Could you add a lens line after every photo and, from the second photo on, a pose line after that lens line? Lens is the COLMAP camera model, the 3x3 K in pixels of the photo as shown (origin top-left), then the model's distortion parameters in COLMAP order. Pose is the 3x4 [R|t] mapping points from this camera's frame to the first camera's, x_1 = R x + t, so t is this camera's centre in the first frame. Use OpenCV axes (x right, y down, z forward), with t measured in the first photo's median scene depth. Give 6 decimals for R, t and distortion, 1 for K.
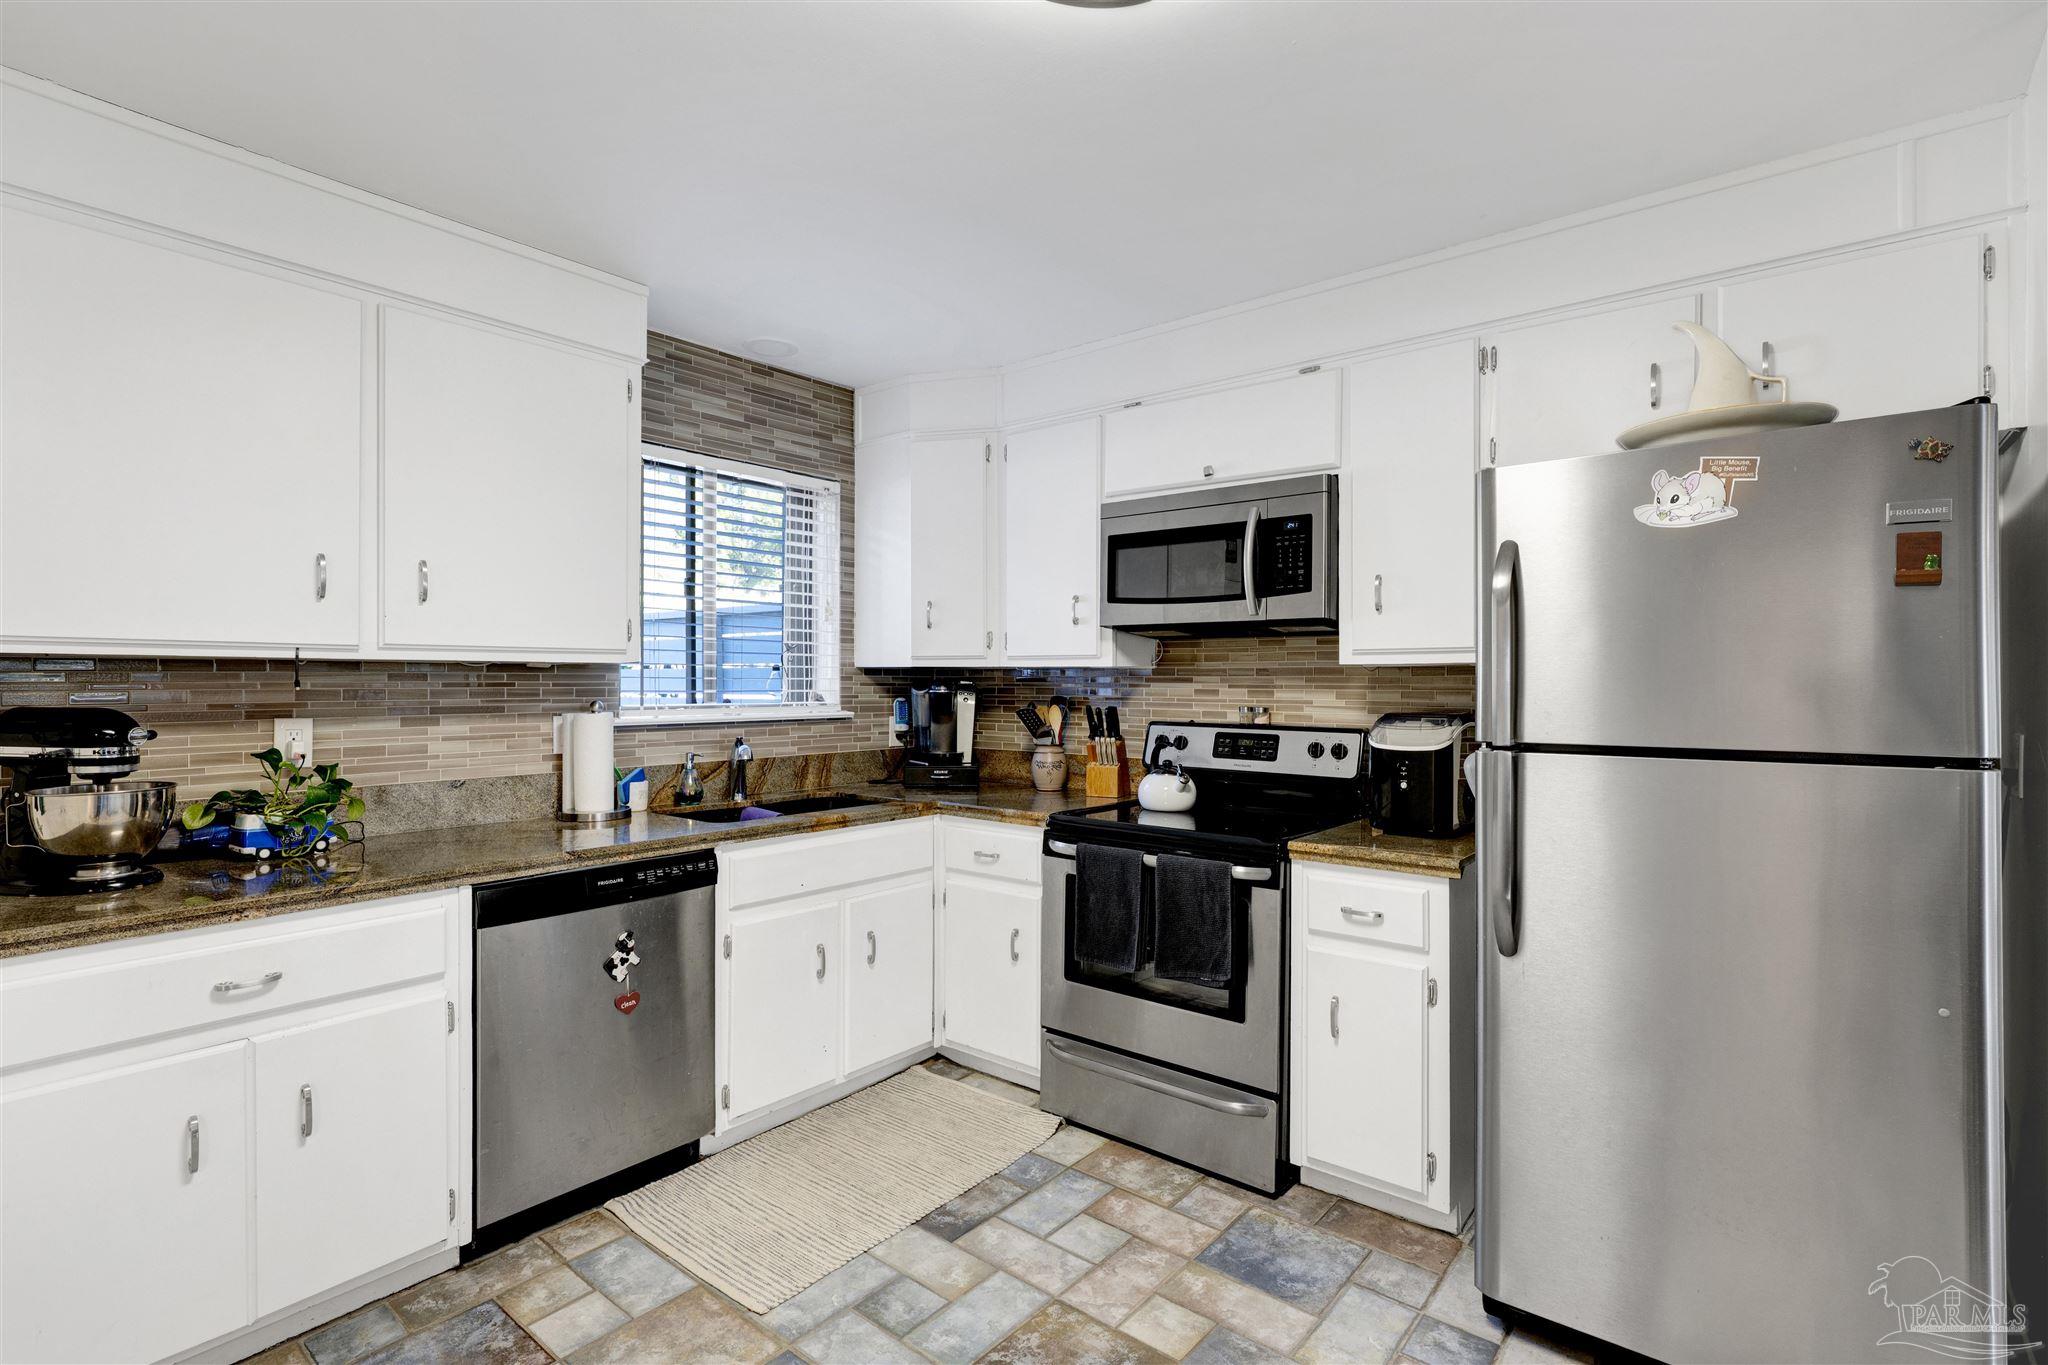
lens RADIAL K [[959.7, 0, 1022.2], [0, 959.7, 679.1], [0, 0, 1]] dist [0.001536, 0.000188]
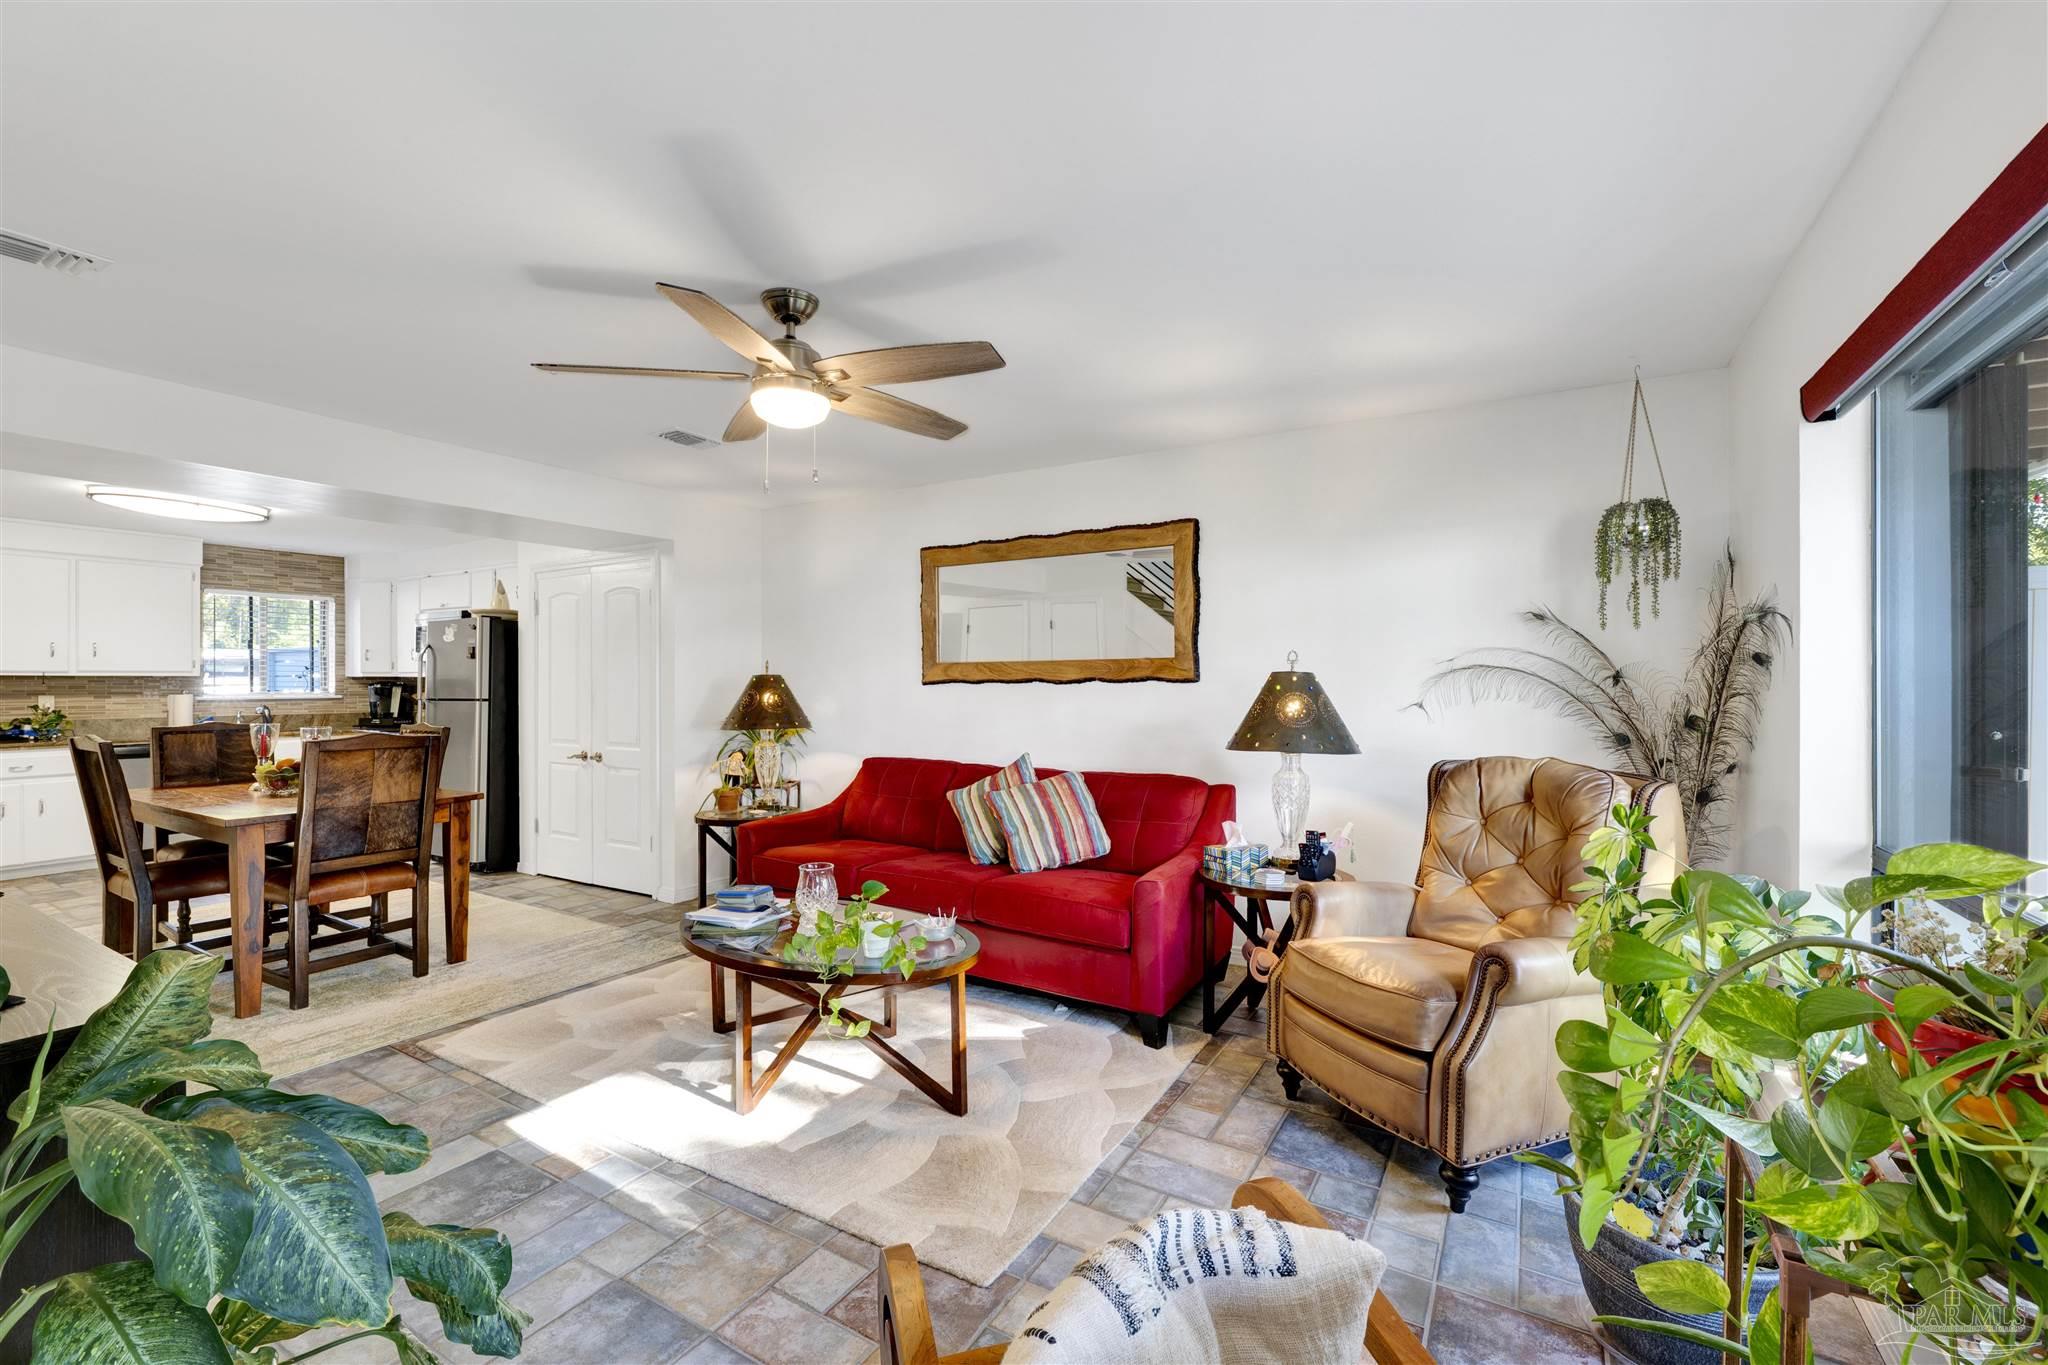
lens RADIAL K [[839.4, 0, 1013.9], [0, 839.4, 683.8], [0, 0, 1]] dist [0.003596, -0.000050]
pose [[0.989913, -0.004207, 0.141614, 1.262198], [0.003837, 0.999988, 0.002889, 0.006034], [-0.141625, -0.002317, 0.989918, -1.378886]]
